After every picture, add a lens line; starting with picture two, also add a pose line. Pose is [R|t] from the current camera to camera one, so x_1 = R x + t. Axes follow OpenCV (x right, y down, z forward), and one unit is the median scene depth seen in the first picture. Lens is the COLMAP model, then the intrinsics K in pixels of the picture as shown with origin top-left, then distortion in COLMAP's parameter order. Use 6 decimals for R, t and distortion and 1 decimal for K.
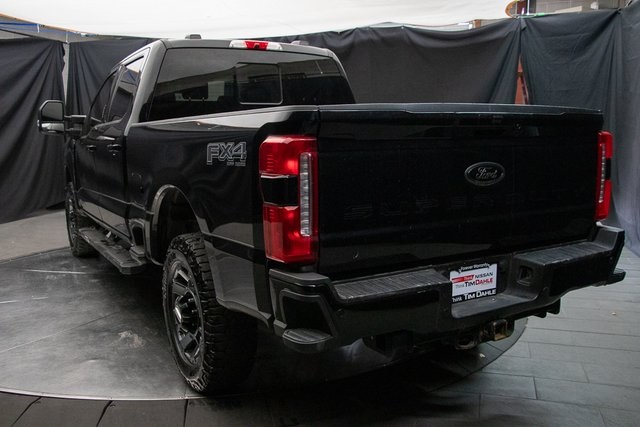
lens RADIAL K [[628.2, 0, 321.7], [0, 628.2, 228.5], [0, 0, 1]] dist [-0.104215, 0.153137]
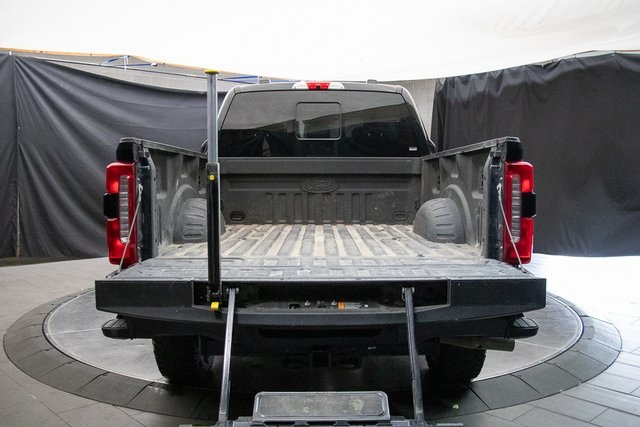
lens RADIAL K [[628.2, 0, 321.7], [0, 628.2, 228.5], [0, 0, 1]] dist [-0.104215, 0.153137]
pose [[0.855404, 0.057176, -0.514796, 0.738227], [-0.089629, 0.995235, -0.038395, -0.004479], [0.510148, 0.078984, 0.856452, 0.124885]]
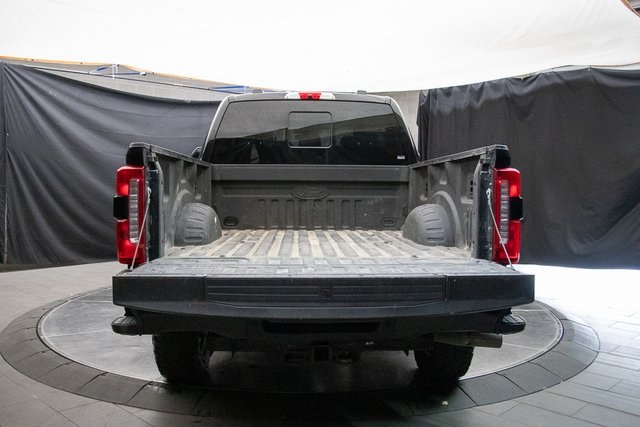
lens RADIAL K [[628.2, 0, 321.7], [0, 628.2, 228.5], [0, 0, 1]] dist [-0.104215, 0.153137]
pose [[0.872702, 0.051653, -0.485513, 0.735261], [-0.091313, 0.994110, -0.058373, 0.015602], [0.479638, 0.095276, 0.872278, 0.061357]]
